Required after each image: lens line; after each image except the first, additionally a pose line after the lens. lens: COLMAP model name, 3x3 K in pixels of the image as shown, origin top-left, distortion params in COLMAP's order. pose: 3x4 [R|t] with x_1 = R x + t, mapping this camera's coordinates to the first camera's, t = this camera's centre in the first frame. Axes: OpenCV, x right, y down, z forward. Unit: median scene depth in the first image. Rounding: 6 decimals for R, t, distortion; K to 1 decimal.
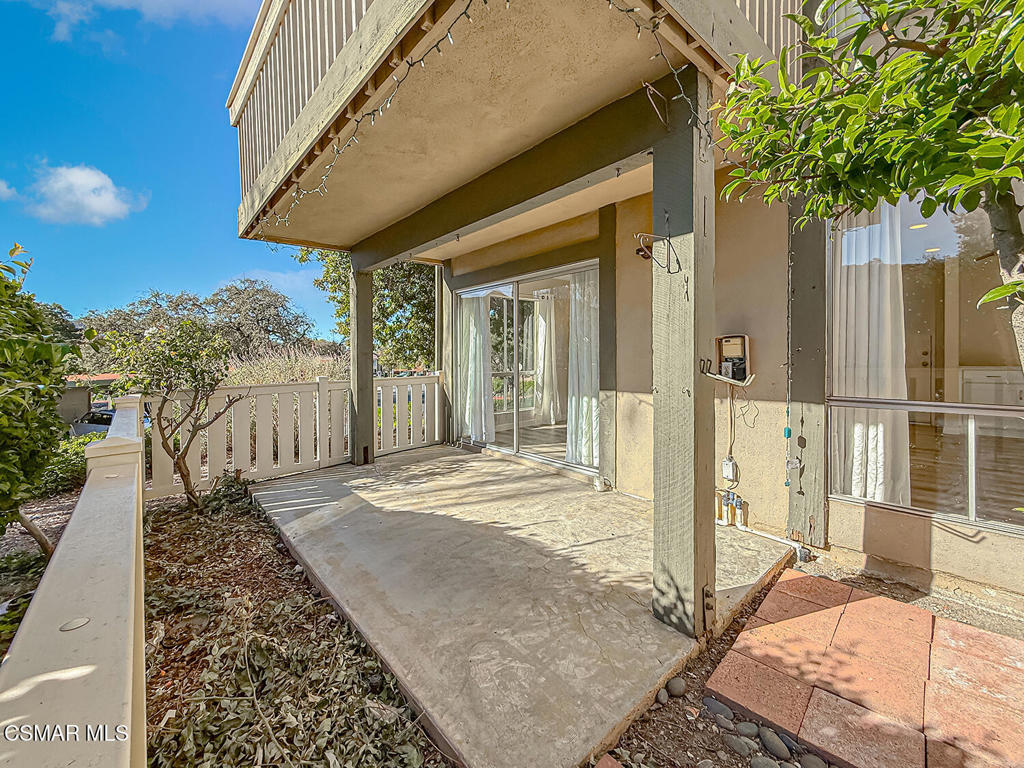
lens RADIAL K [[420.3, 0, 514.0], [0, 420.3, 361.3], [0, 0, 1]] dist [0.001225, -0.000630]
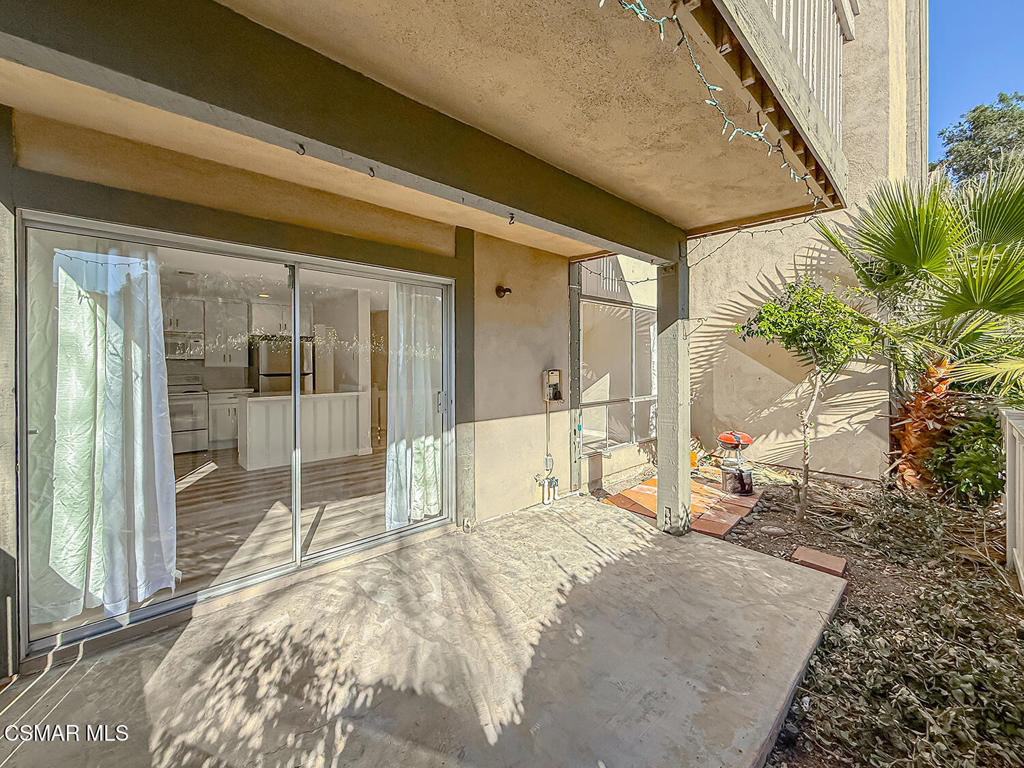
lens RADIAL K [[420.3, 0, 512.3], [0, 420.3, 374.3], [0, 0, 1]] dist [0.001225, -0.000630]
pose [[-0.029847, -0.007165, 0.999529, -0.860114], [0.027380, 0.999593, 0.007983, -0.053403], [-0.999179, 0.027606, -0.029639, 1.092119]]
